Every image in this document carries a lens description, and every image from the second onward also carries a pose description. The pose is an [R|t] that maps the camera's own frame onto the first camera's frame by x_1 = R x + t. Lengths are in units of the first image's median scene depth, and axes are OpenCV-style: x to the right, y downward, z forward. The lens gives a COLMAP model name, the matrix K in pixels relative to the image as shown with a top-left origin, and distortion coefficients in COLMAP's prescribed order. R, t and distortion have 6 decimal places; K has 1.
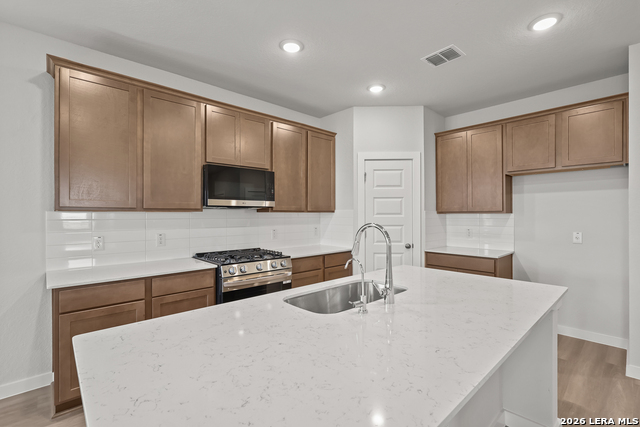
lens RADIAL K [[295.8, 0, 323.0], [0, 295.8, 214.1], [0, 0, 1]] dist [-0.004303, 0.001799]
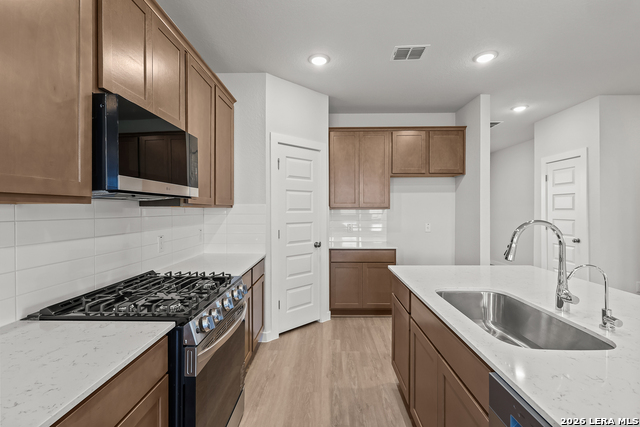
lens RADIAL K [[295.8, 0, 320.6], [0, 295.8, 210.1], [0, 0, 1]] dist [-0.004303, 0.001799]
pose [[0.697564, 0.000452, 0.716522, -0.372632], [-0.002591, 0.999995, 0.001891, -0.000942], [-0.716518, -0.003175, 0.697562, 0.368254]]
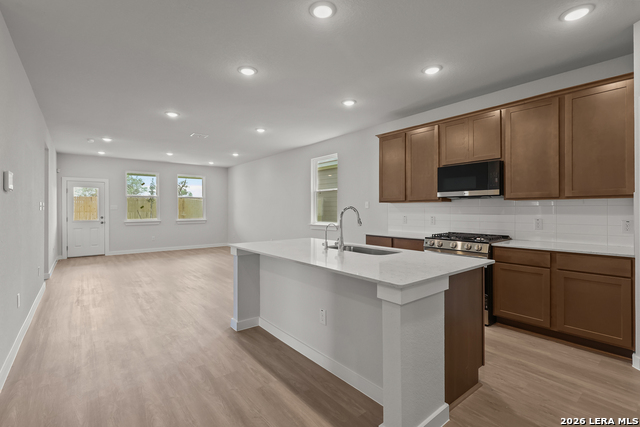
lens RADIAL K [[295.8, 0, 317.4], [0, 295.8, 210.6], [0, 0, 1]] dist [-0.004303, 0.001799]
pose [[-0.082426, 0.006193, -0.996578, 0.807048], [0.006080, 0.999965, 0.005711, 0.017766], [0.996579, -0.005588, -0.082461, 0.412642]]
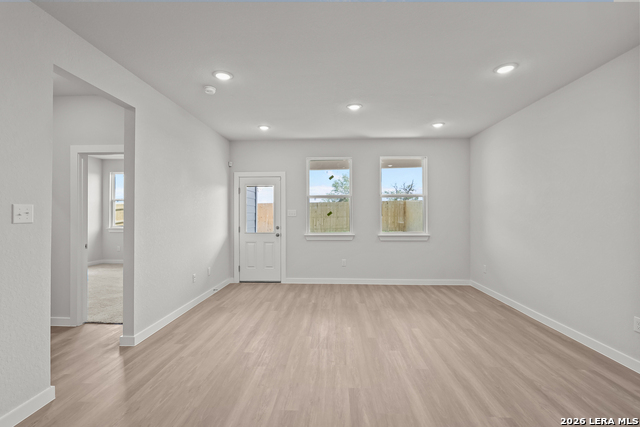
lens RADIAL K [[295.8, 0, 318.5], [0, 295.8, 212.3], [0, 0, 1]] dist [-0.004303, 0.001799]
pose [[-0.725411, -0.001746, -0.688314, -0.381569], [0.003891, 0.999970, -0.006637, 0.003326], [0.688305, -0.007493, -0.725383, -0.132577]]
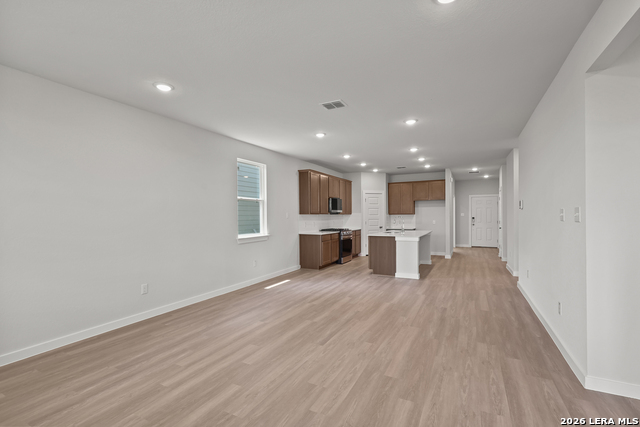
lens RADIAL K [[295.8, 0, 314.5], [0, 295.8, 216.9], [0, 0, 1]] dist [-0.004303, 0.001799]
pose [[0.946537, -0.007995, 0.322495, -1.134012], [0.006355, 0.999961, 0.006138, -0.001717], [-0.322532, -0.003761, 0.946551, -1.309068]]
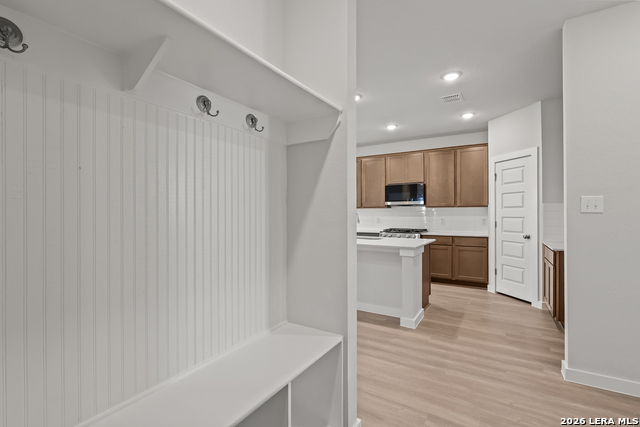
lens RADIAL K [[295.8, 0, 319.6], [0, 295.8, 215.9], [0, 0, 1]] dist [-0.004303, 0.001799]
pose [[0.256993, 0.010011, -0.966361, 1.174165], [0.006117, 0.999909, 0.011986, 0.015521], [0.966394, -0.008992, 0.256909, -0.003239]]
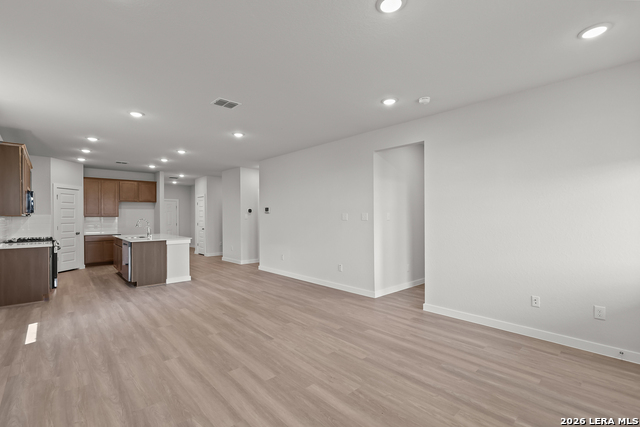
lens RADIAL K [[295.8, 0, 317.5], [0, 295.8, 215.1], [0, 0, 1]] dist [-0.004303, 0.001799]
pose [[0.021071, 0.005568, 0.999762, -1.729061], [0.001038, 0.999984, -0.005591, -0.000788], [-0.999777, 0.001156, 0.021065, -0.683593]]
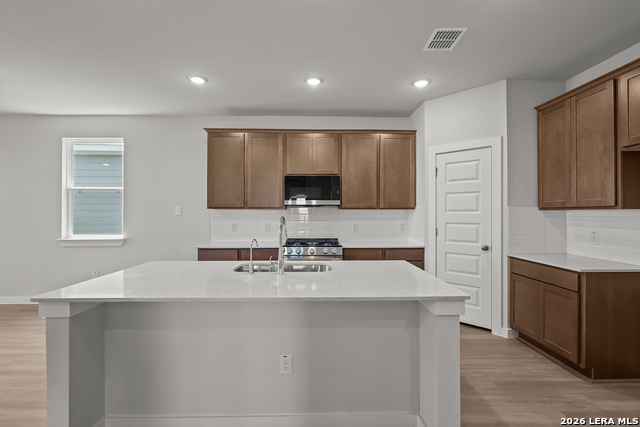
lens RADIAL K [[295.8, 0, 320.0], [0, 295.8, 211.8], [0, 0, 1]] dist [-0.004303, 0.001799]
pose [[0.743169, 0.000961, -0.669103, 0.525447], [0.000294, 0.999998, 0.001763, 0.001502], [0.669104, -0.001507, 0.743168, 0.040717]]
